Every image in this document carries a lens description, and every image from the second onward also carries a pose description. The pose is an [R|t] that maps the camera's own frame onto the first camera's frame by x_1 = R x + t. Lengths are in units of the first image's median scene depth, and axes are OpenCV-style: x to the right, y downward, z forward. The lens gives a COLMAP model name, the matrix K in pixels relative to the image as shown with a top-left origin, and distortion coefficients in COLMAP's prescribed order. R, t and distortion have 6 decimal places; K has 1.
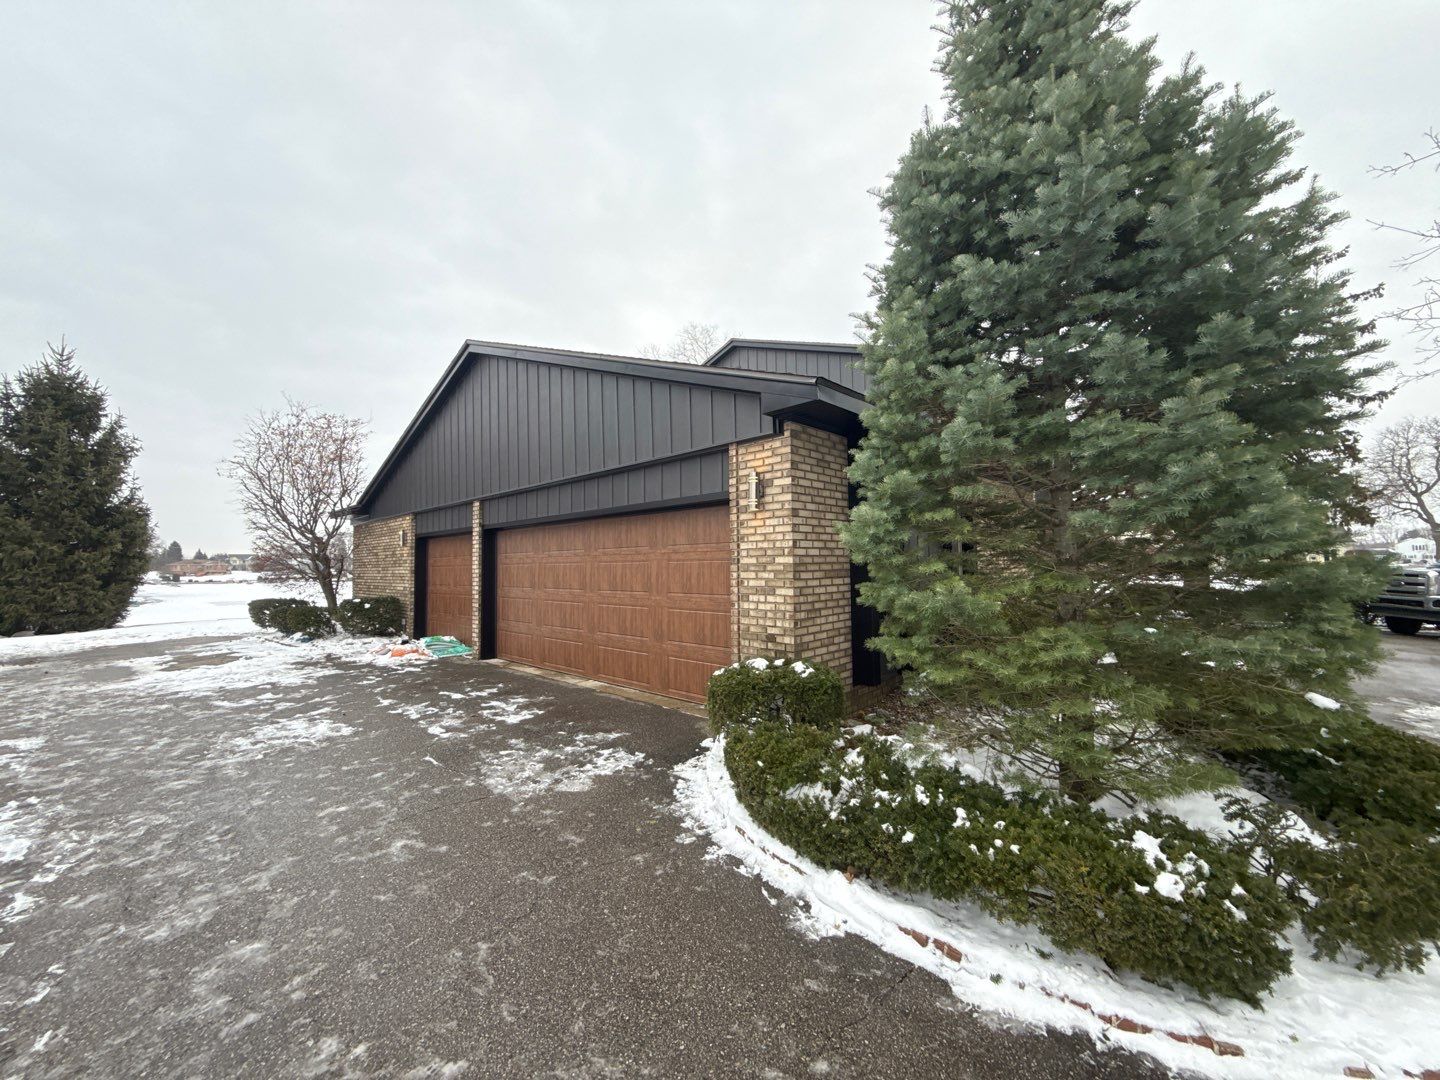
lens RADIAL K [[561.4, 0, 721.1], [0, 561.4, 542.2], [0, 0, 1]] dist [0.008129, -0.002553]
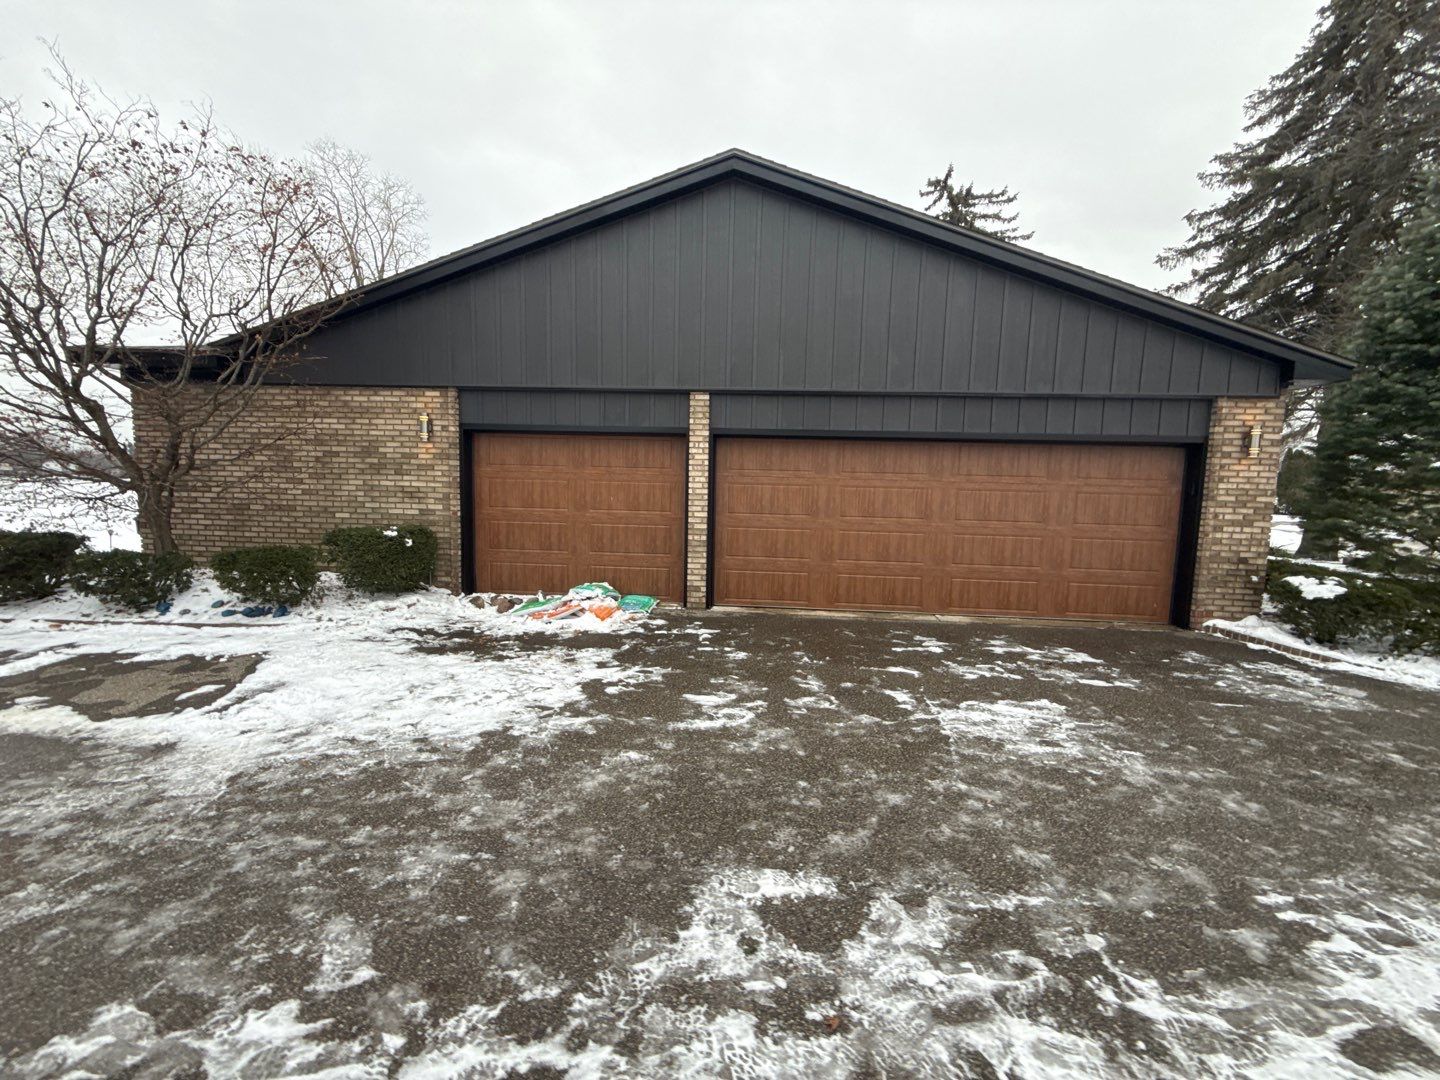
lens RADIAL K [[561.4, 0, 723.2], [0, 561.4, 538.0], [0, 0, 1]] dist [0.008129, -0.002553]
pose [[0.775358, -0.025599, 0.631003, -1.570482], [-0.062723, 0.991116, 0.117282, 0.043382], [-0.628399, -0.130514, 0.766864, 0.745184]]
